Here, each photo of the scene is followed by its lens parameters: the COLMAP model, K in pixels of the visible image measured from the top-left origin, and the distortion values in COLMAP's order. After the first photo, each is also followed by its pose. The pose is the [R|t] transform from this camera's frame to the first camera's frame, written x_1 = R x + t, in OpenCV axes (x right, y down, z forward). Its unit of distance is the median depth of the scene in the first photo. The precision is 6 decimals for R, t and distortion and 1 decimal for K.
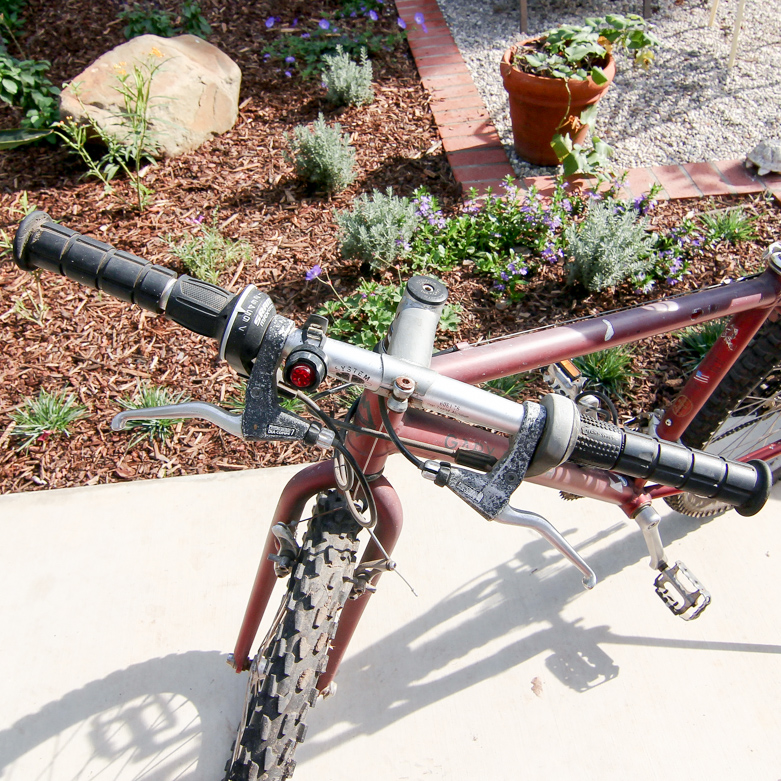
lens RADIAL K [[743.7, 0, 393.2], [0, 743.7, 379.3], [0, 0, 1]] dist [-0.005966, 0.000000]
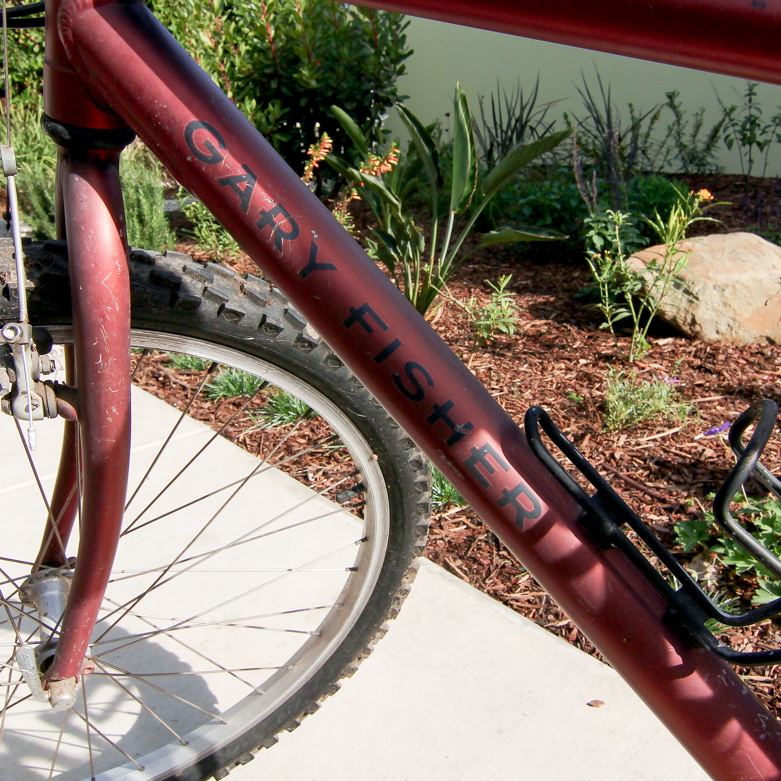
lens RADIAL K [[743.7, 0, 409.2], [0, 743.7, 358.0], [0, 0, 1]] dist [-0.005966, 0.000000]
pose [[0.603894, 0.289457, -0.742649, 0.175748], [-0.573468, 0.804889, -0.152607, 0.062651], [0.553576, 0.518044, 0.652061, 0.273170]]
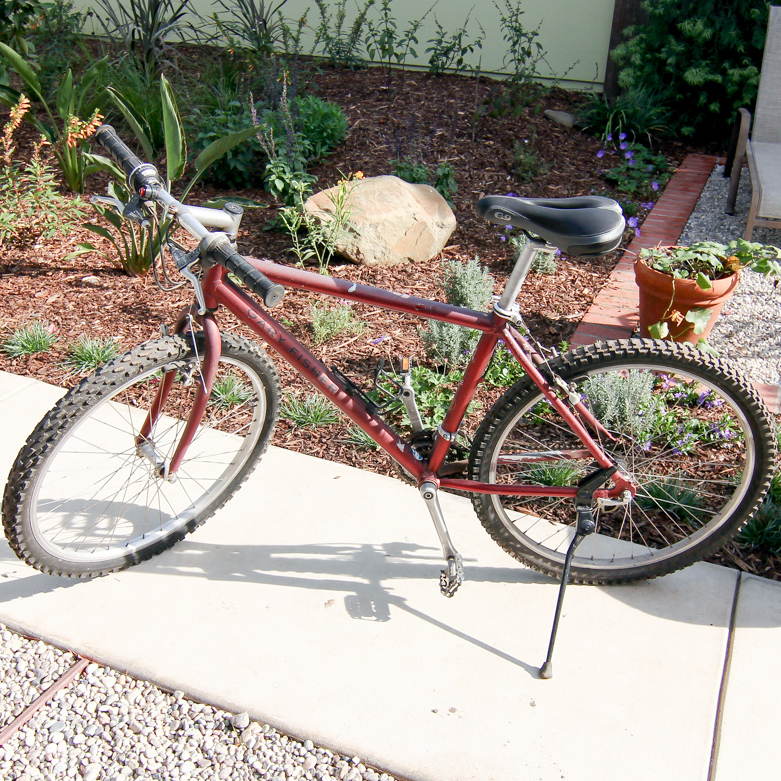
lens RADIAL K [[923.9, 0, 392.9], [0, 923.9, 396.7], [0, 0, 1]] dist [0.008322, 0.000000]
pose [[0.868990, 0.302456, -0.391633, 0.453673], [-0.399122, 0.896263, -0.193427, 0.194043], [0.292503, 0.324395, 0.899561, -0.316751]]
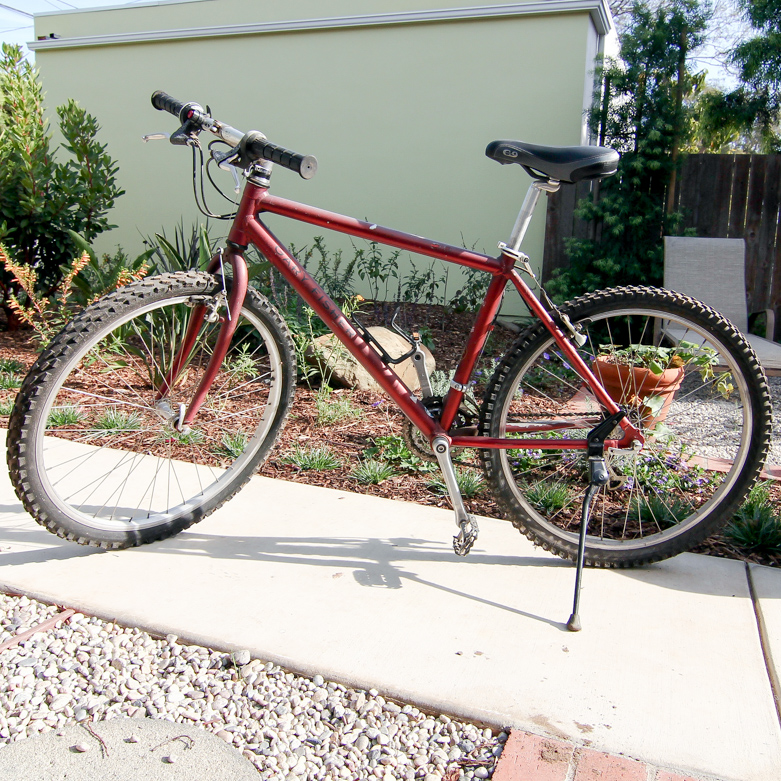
lens RADIAL K [[743.7, 0, 396.9], [0, 743.7, 347.3], [0, 0, 1]] dist [-0.005966, 0.000000]
pose [[0.885253, 0.152537, -0.439385, 0.428510], [-0.389389, 0.759714, -0.520780, 0.403834], [0.254368, 0.632114, 0.731935, -0.084595]]
